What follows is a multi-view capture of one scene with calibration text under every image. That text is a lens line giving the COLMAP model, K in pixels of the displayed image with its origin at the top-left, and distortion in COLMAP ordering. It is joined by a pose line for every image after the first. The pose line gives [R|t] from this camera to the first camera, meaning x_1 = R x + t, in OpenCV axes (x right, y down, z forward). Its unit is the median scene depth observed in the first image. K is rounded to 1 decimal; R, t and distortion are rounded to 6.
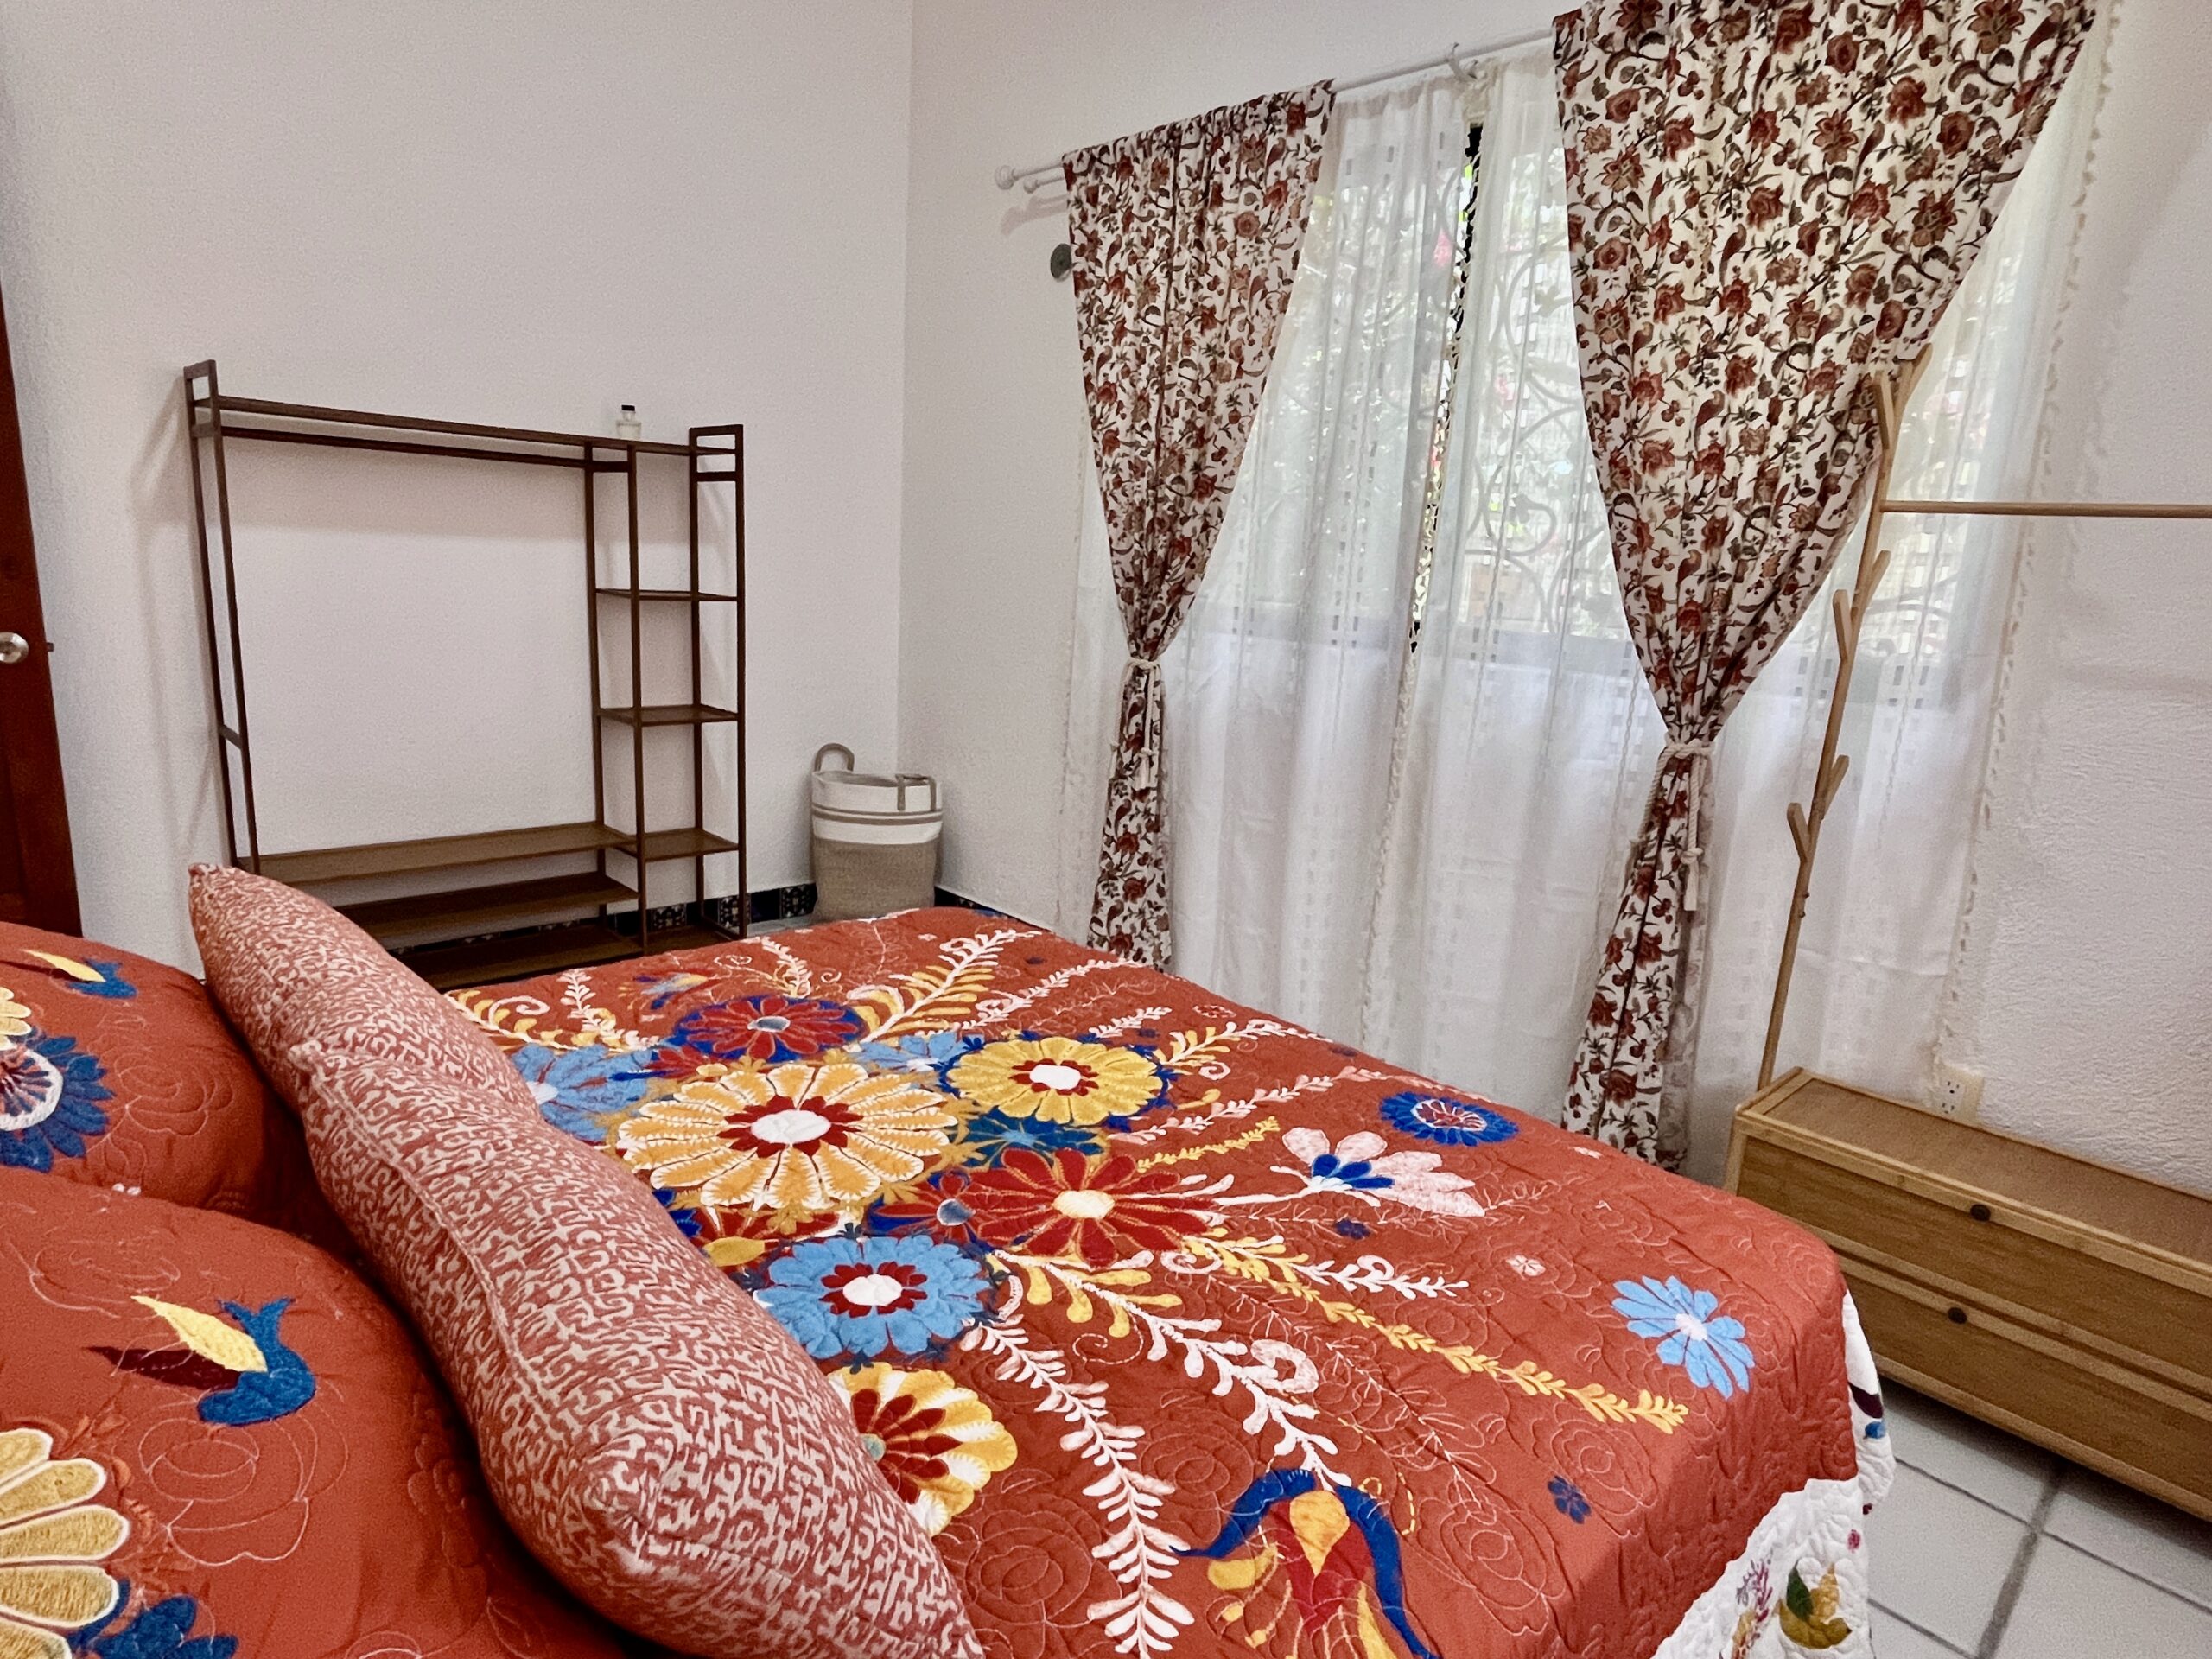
lens RADIAL K [[1235.6, 0, 1079.2], [0, 1235.6, 829.9], [0, 0, 1]] dist [0.001458, -0.000842]
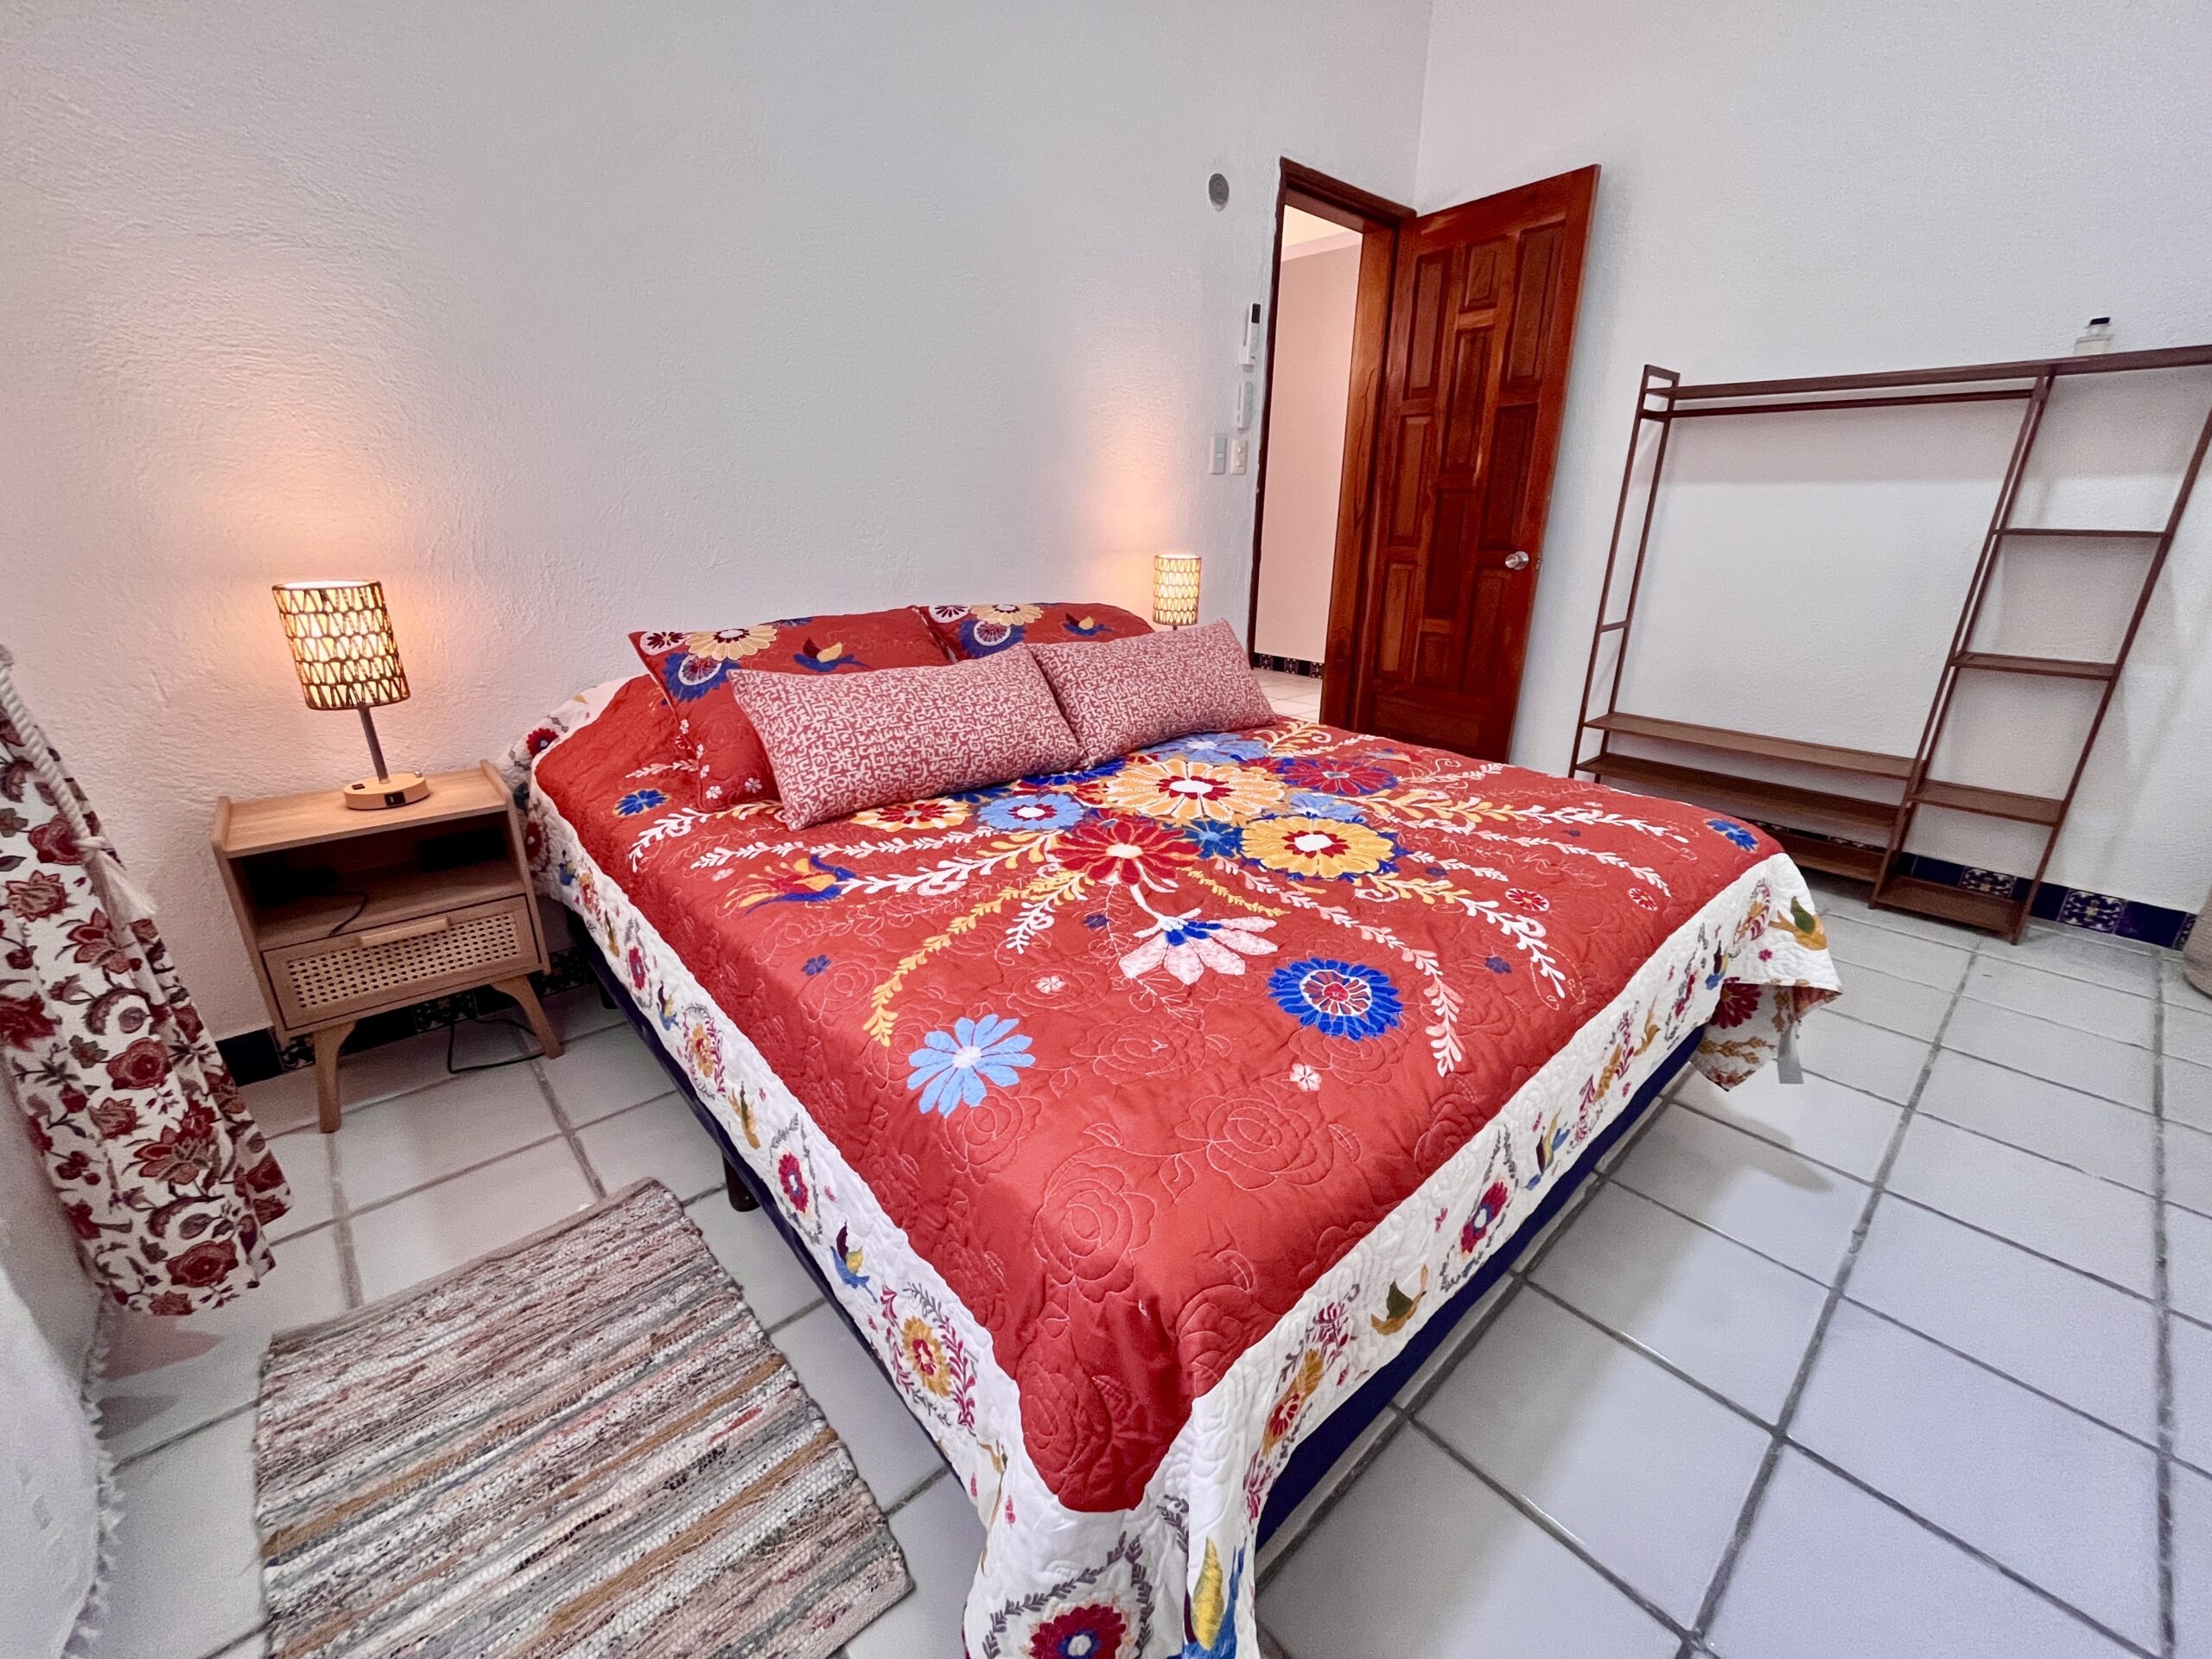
lens RADIAL K [[893.1, 0, 1102.8], [0, 893.1, 832.8], [0, 0, 1]] dist [-0.010758, -0.000101]
pose [[-0.025613, 0.287980, -0.957294, 0.828679], [-0.222823, 0.931872, 0.286294, -0.021748], [0.974522, 0.220640, 0.040301, 0.729361]]
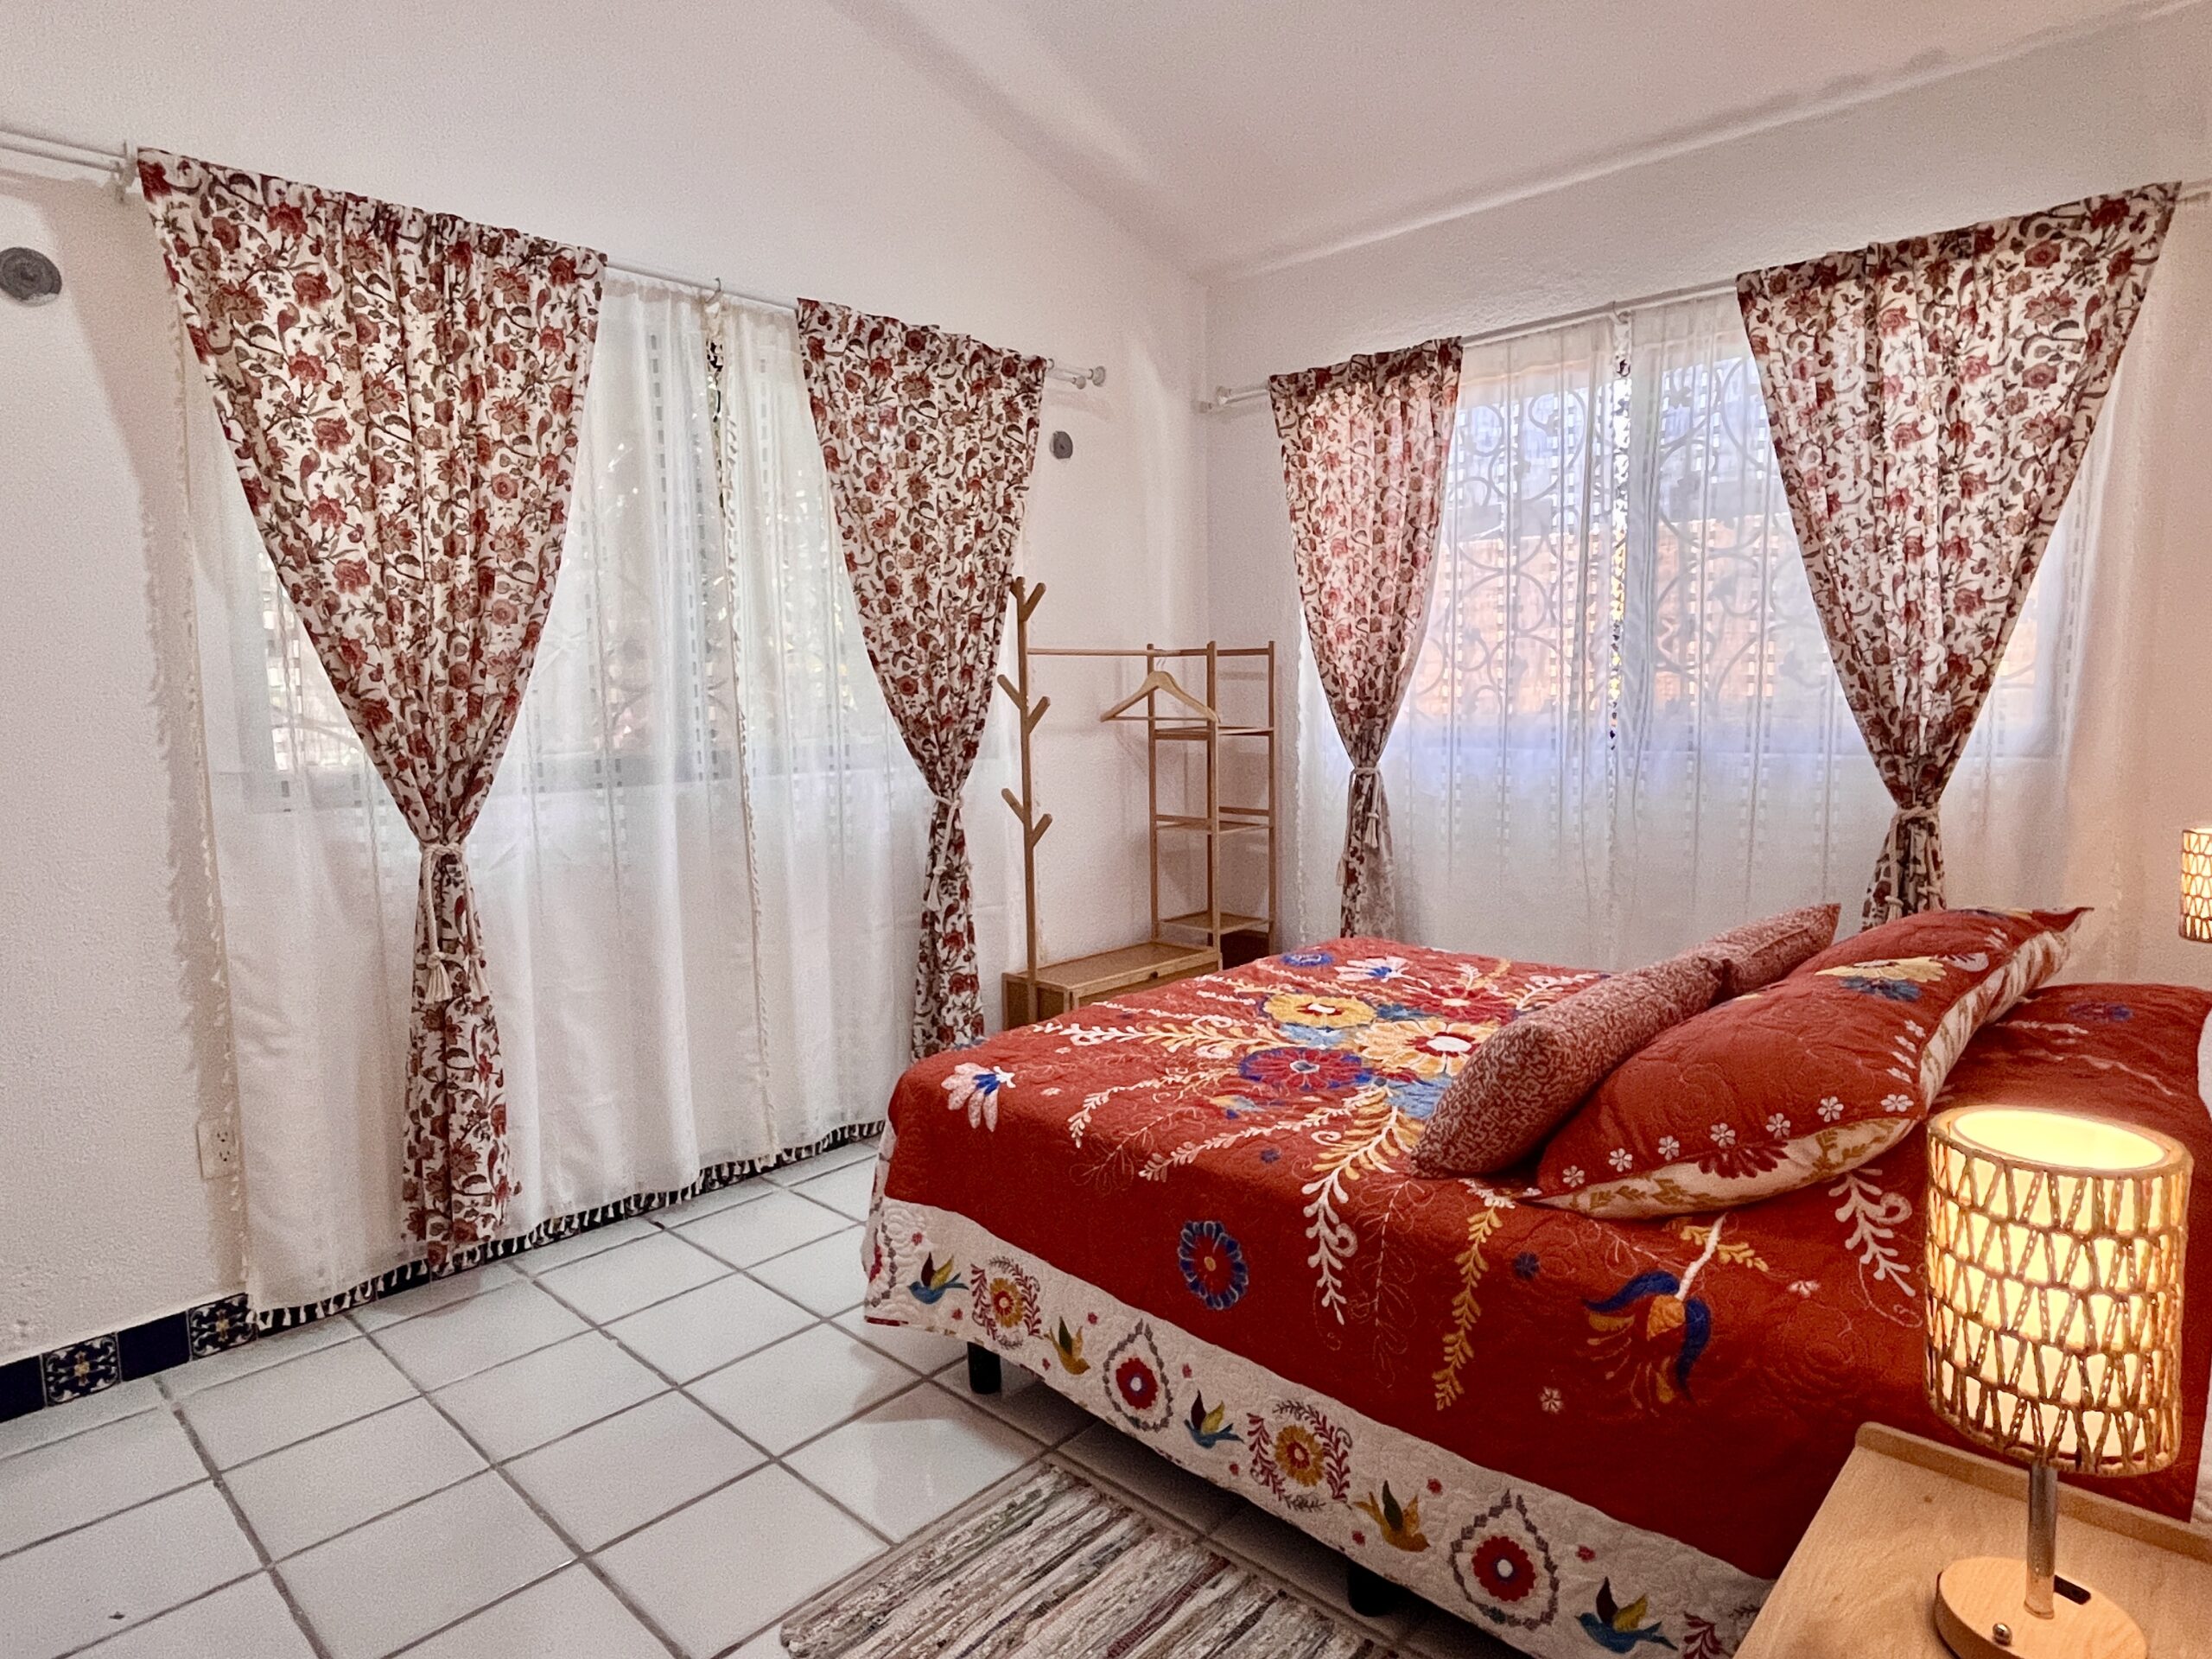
lens RADIAL K [[1268.5, 0, 1095.7], [0, 1268.5, 832.4], [0, 0, 1]] dist [-0.002858, -0.004383]
pose [[-0.053942, -0.169434, 0.984064, -1.600435], [0.234253, 0.955850, 0.177416, -0.392218], [-0.970678, 0.240090, -0.011870, 1.222232]]
